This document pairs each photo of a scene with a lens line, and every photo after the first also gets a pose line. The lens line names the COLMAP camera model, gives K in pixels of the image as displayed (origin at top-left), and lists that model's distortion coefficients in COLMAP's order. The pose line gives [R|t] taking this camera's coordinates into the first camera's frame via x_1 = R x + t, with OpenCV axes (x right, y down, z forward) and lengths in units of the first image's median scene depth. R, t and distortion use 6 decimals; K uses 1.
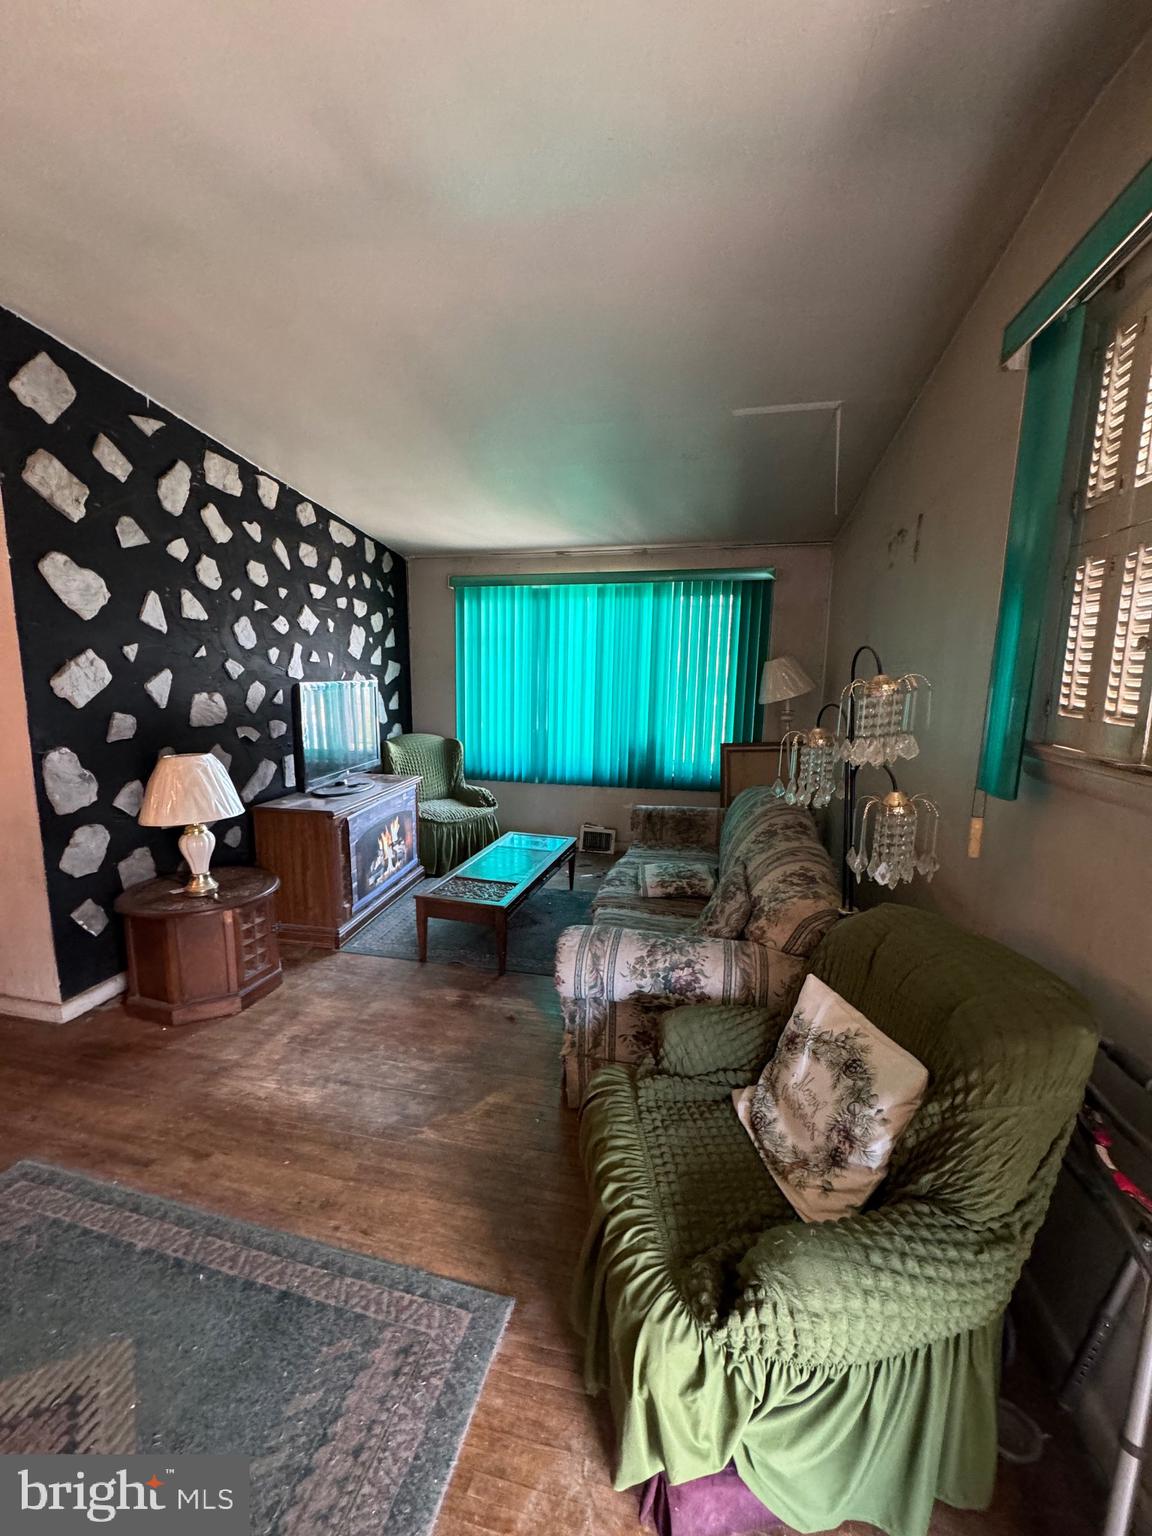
lens RADIAL K [[612.9, 0, 576.0], [0, 612.9, 768.0], [0, 0, 1]] dist [0.000240, 0.000030]
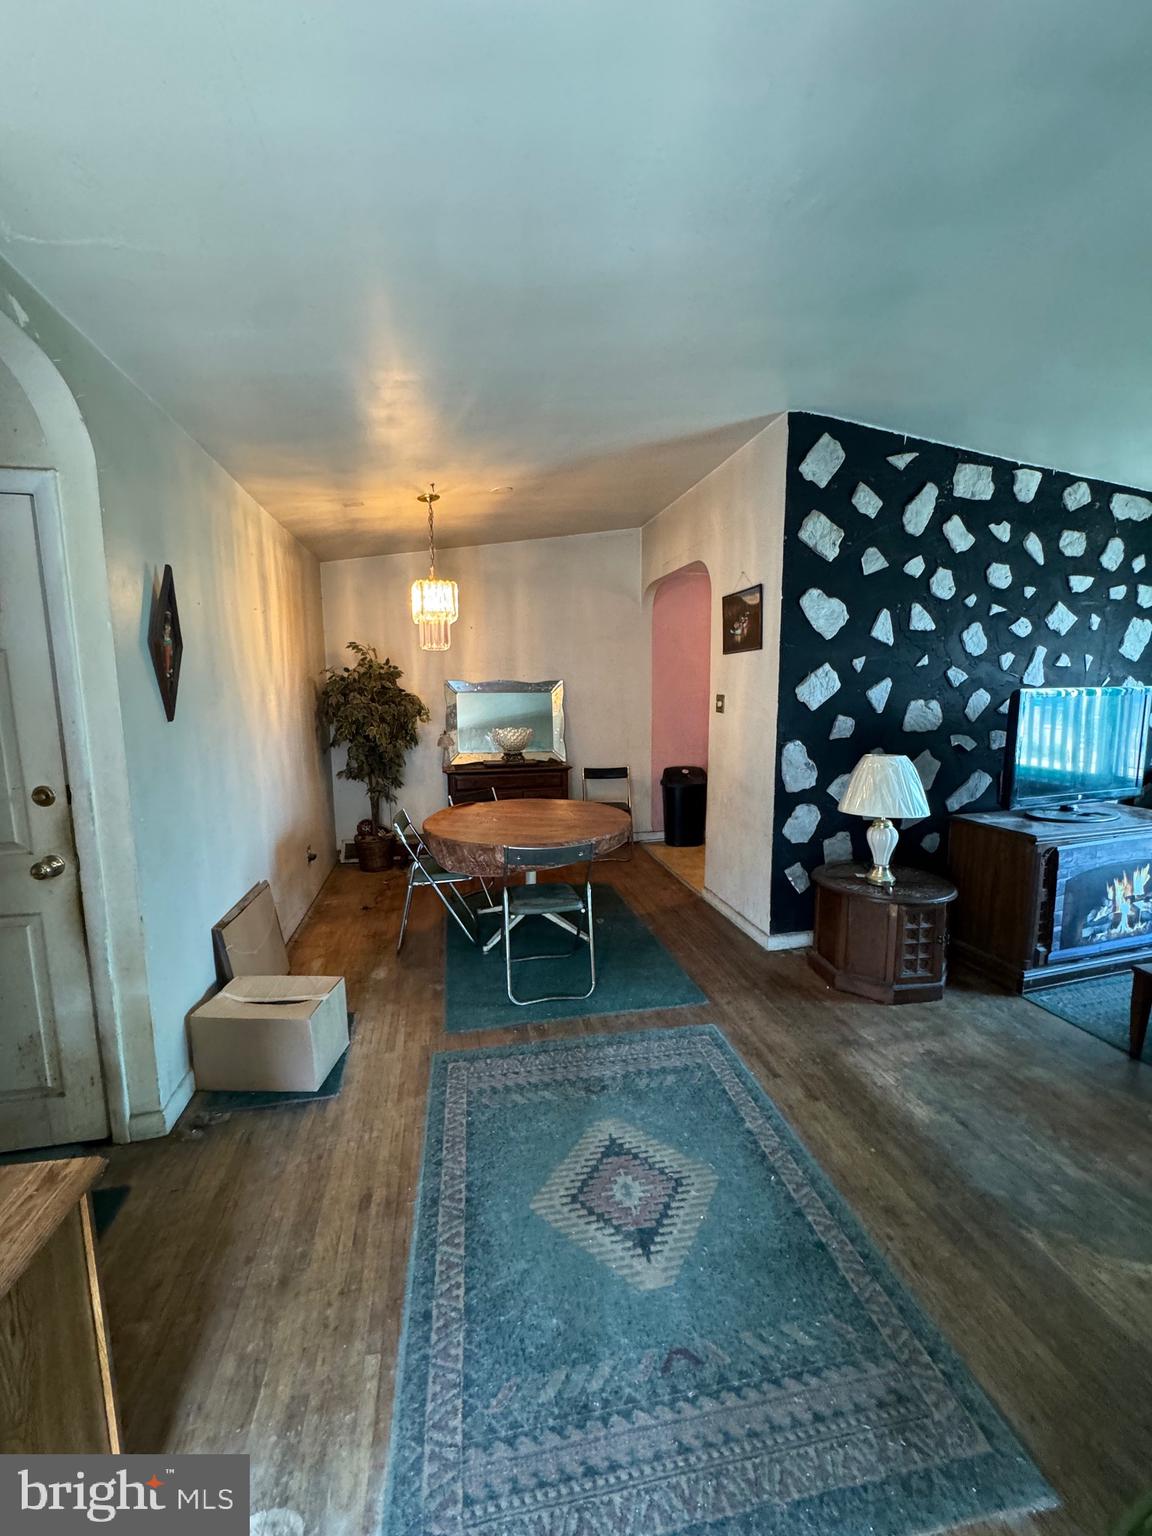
lens RADIAL K [[612.9, 0, 576.0], [0, 612.9, 768.0], [0, 0, 1]] dist [0.000240, 0.000030]
pose [[0.413502, 0.100364, -0.904955, 0.117610], [-0.123204, 0.990933, 0.053603, 0.010004], [0.902129, 0.089329, 0.422118, 0.038508]]
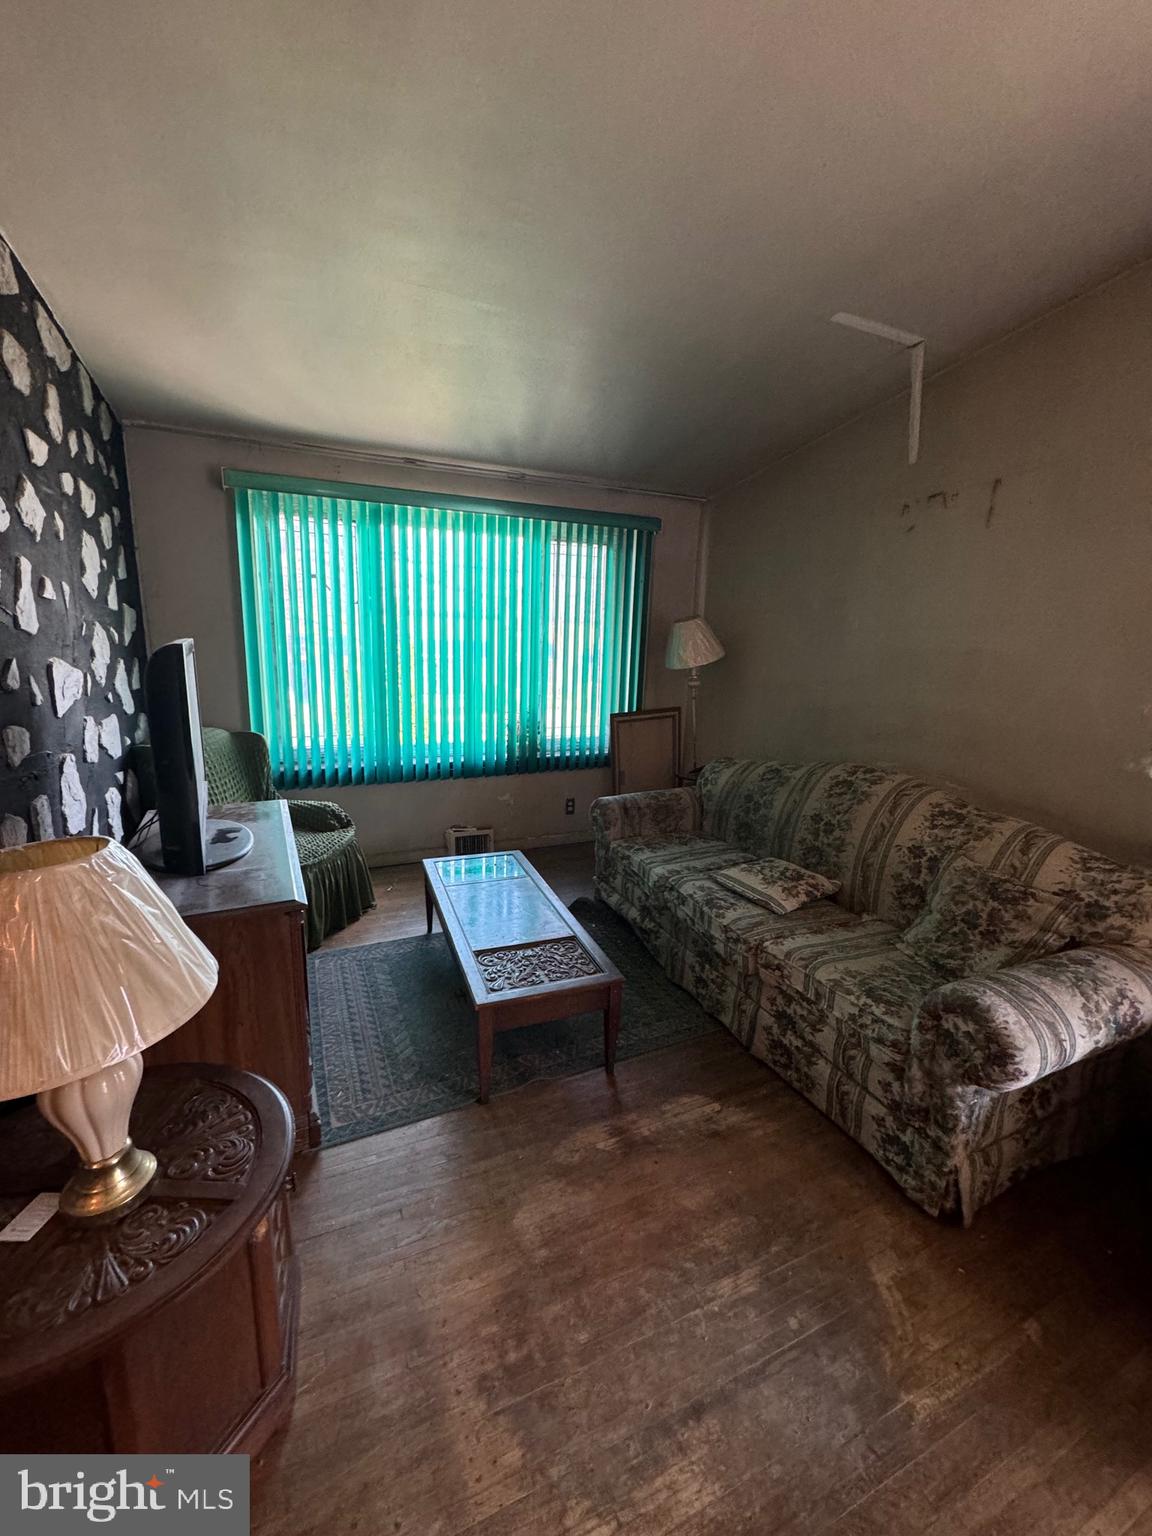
lens RADIAL K [[612.9, 0, 576.0], [0, 612.9, 768.0], [0, 0, 1]] dist [0.000240, 0.000030]
pose [[0.801471, -0.113305, 0.587202, -0.533746], [0.077066, 0.993269, 0.086472, -0.068675], [-0.593048, -0.024051, 0.804808, 0.489099]]
